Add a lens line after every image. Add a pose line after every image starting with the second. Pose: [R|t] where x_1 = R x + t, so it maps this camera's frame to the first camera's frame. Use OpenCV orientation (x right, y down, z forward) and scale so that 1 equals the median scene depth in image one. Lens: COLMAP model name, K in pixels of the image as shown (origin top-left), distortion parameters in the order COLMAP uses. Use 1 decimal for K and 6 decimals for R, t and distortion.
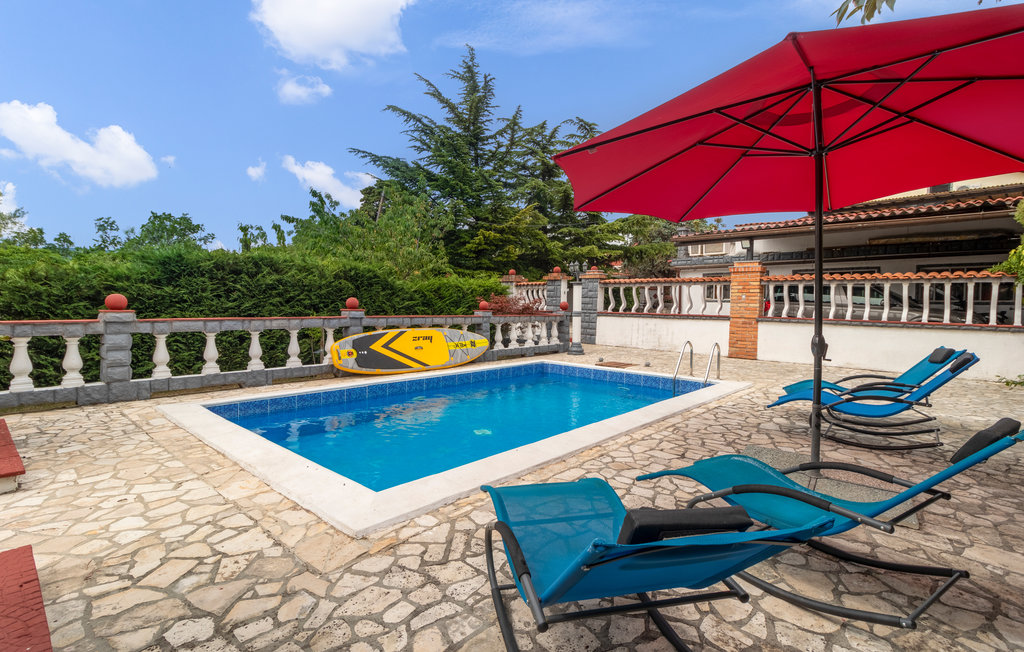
lens RADIAL K [[485.3, 0, 522.5], [0, 485.3, 324.5], [0, 0, 1]] dist [0.006213, 0.000153]
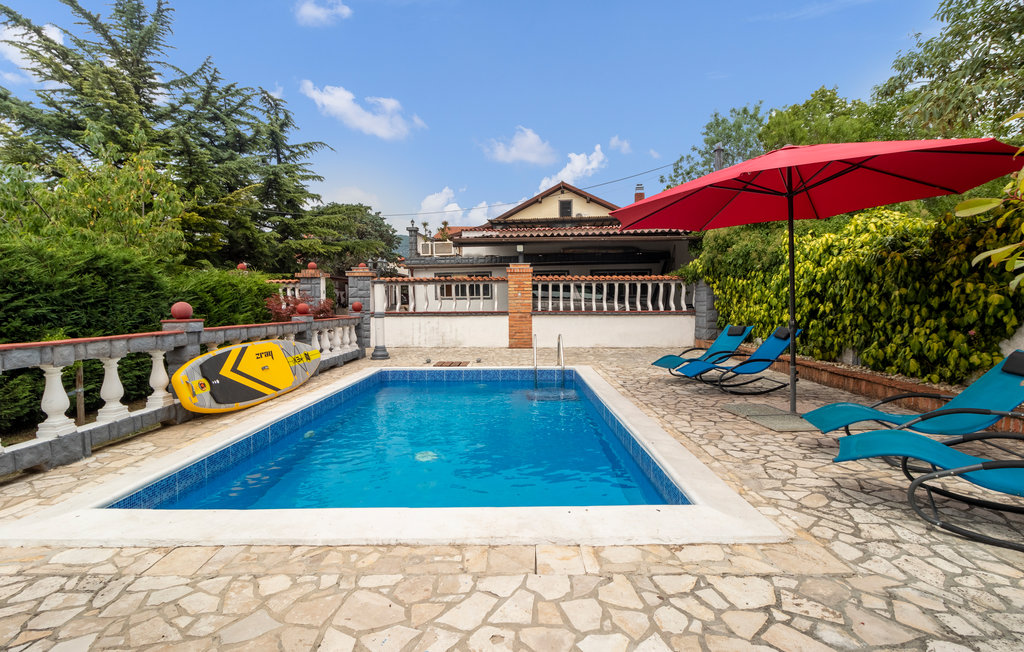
lens RADIAL K [[485.3, 0, 522.5], [0, 485.3, 324.5], [0, 0, 1]] dist [0.006213, 0.000153]
pose [[0.749998, -0.052549, 0.659349, -0.387267], [0.049846, 0.998495, 0.022880, -0.014976], [-0.659559, 0.015705, 0.751489, 0.169617]]
